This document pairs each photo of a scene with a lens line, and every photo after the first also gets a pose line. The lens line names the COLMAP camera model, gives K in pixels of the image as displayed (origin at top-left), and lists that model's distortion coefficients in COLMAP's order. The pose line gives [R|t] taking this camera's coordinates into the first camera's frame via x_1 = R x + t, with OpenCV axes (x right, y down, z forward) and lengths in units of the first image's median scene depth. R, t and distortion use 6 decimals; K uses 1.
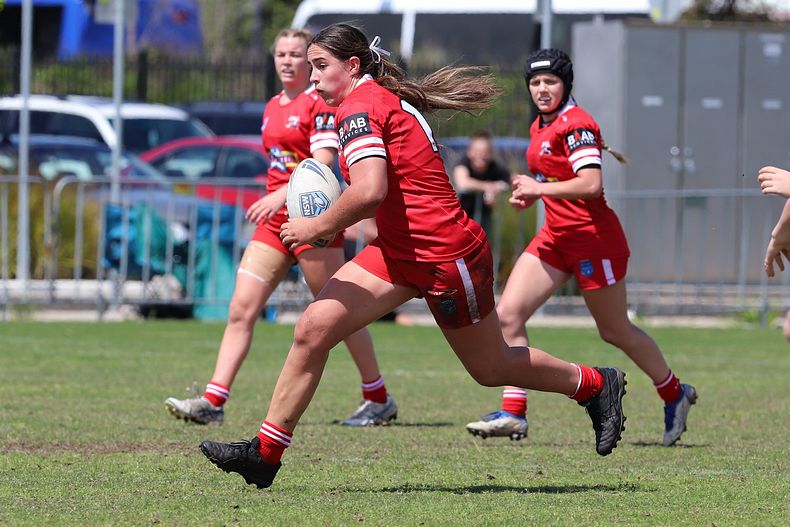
lens RADIAL K [[400.9, 0, 394.7], [0, 400.9, 266.4], [0, 0, 1]] dist [-0.000180, -0.000599]
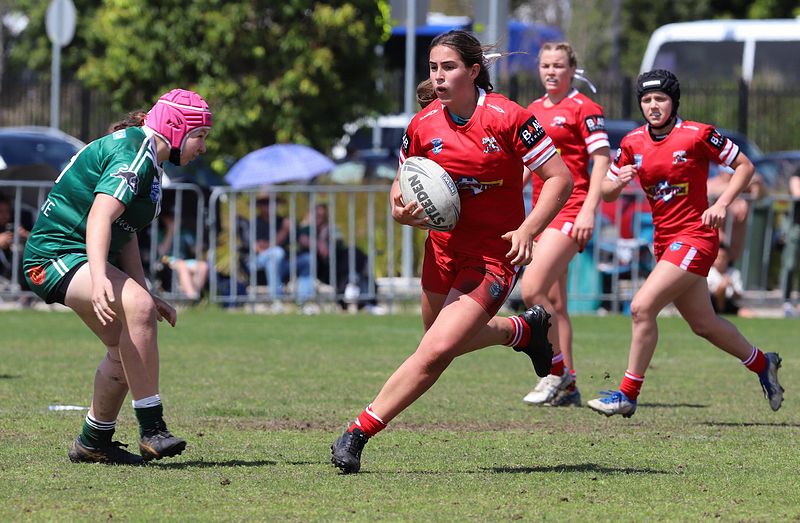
lens RADIAL K [[360.0, 0, 403.5], [0, 360.0, 264.1], [0, 0, 1]] dist [-0.001678, 0.001107]
pose [[0.999994, -0.000537, -0.003324, -0.931443], [0.000540, 1.000000, 0.000824, -0.005851], [0.003323, -0.000826, 0.999994, -0.014848]]
